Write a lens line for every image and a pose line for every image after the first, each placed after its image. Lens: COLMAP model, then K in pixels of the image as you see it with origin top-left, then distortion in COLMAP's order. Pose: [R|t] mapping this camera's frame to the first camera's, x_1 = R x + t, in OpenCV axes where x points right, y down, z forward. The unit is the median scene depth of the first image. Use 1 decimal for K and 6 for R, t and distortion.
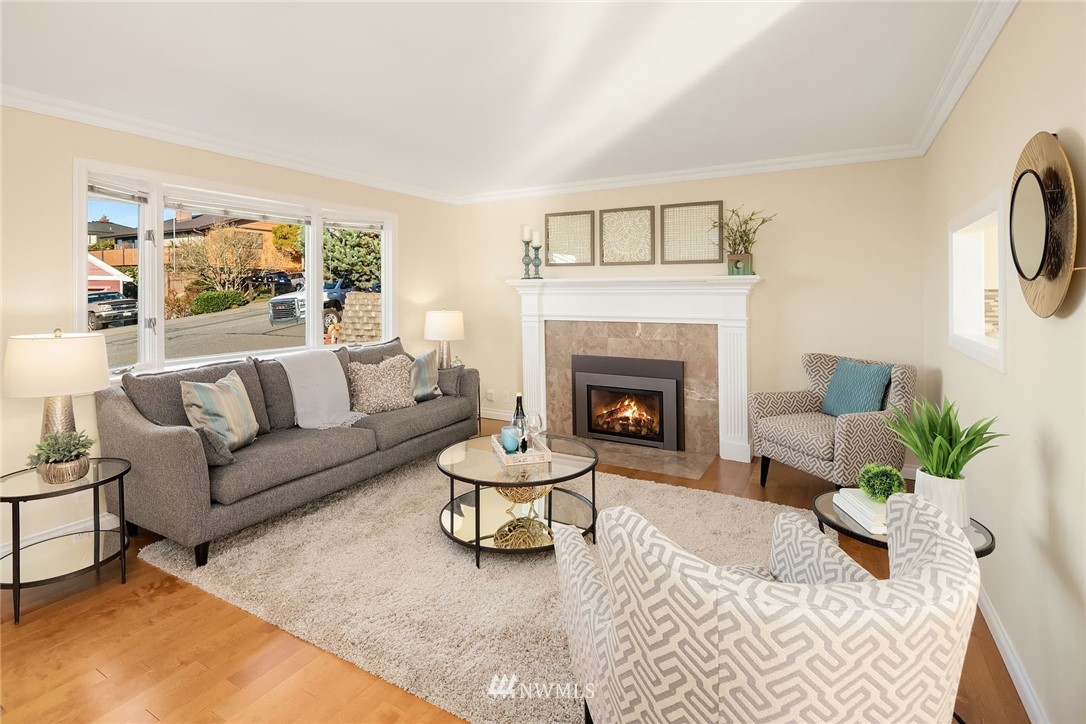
lens RADIAL K [[527.1, 0, 541.3], [0, 527.1, 295.1], [0, 0, 1]] dist [0.004676, -0.003295]
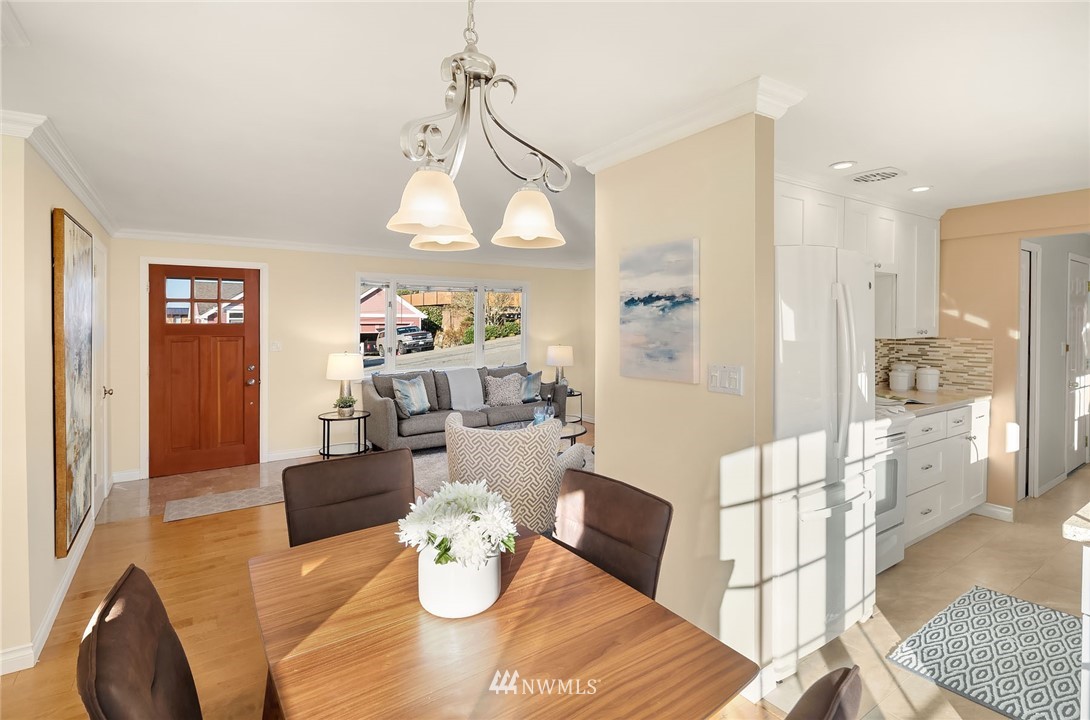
lens RADIAL K [[529.1, 0, 547.6], [0, 529.1, 329.7], [0, 0, 1]] dist [0.004676, -0.003295]
pose [[0.898862, 0.006589, -0.438182, 0.531213], [-0.005621, 0.999978, 0.003506, -0.024716], [0.438196, -0.000688, 0.898879, -0.409549]]
